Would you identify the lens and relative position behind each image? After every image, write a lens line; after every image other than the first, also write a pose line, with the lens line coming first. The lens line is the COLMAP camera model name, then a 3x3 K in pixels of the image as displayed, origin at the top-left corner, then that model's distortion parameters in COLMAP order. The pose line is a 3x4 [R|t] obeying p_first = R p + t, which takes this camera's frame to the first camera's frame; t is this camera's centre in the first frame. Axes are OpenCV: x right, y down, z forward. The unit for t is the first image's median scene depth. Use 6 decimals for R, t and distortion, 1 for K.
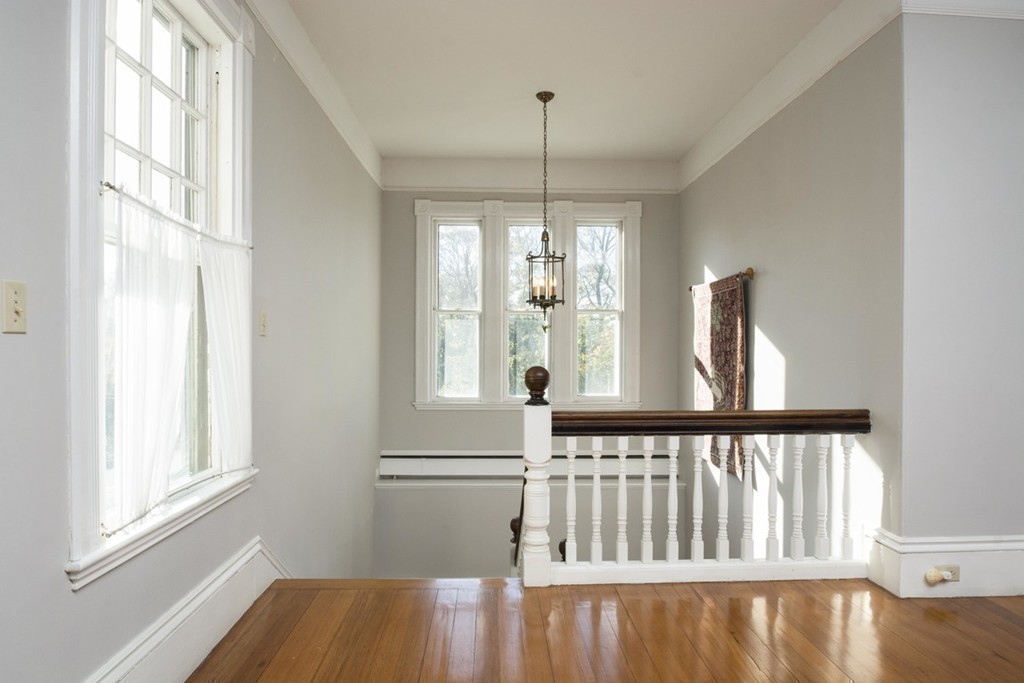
lens RADIAL K [[531.3, 0, 512.0], [0, 531.3, 341.5], [0, 0, 1]] dist [-0.001586, -0.001429]
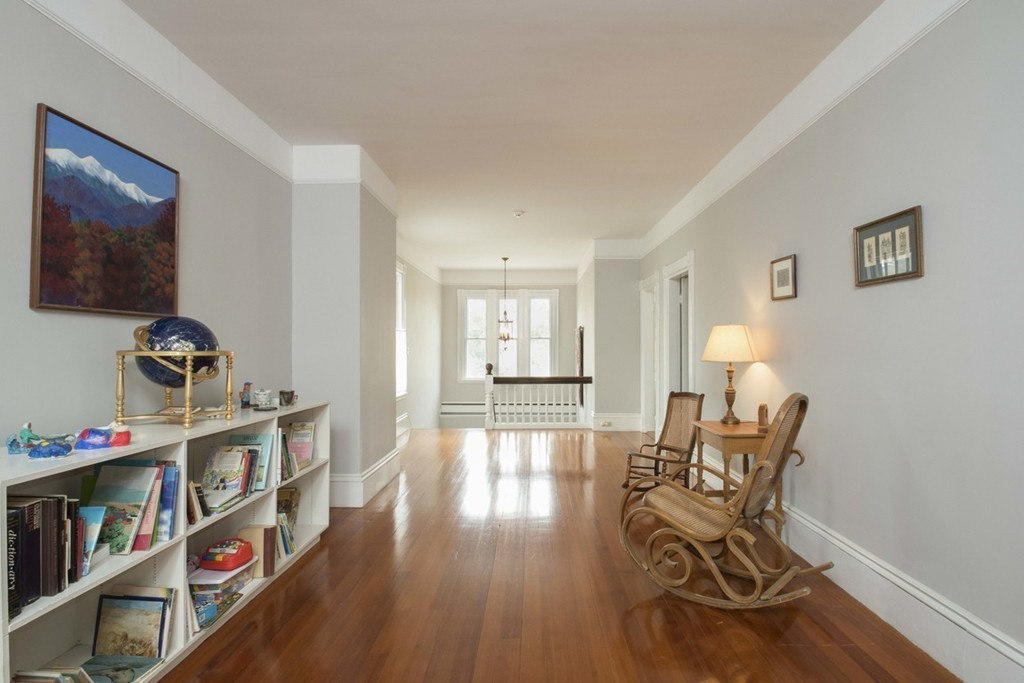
lens RADIAL K [[531.3, 0, 512.0], [0, 531.3, 341.5], [0, 0, 1]] dist [-0.001586, -0.001429]
pose [[0.995132, -0.007228, -0.098284, 0.343377], [0.005949, 0.999894, -0.013301, -0.028118], [0.098370, 0.012651, 0.995070, -1.507354]]
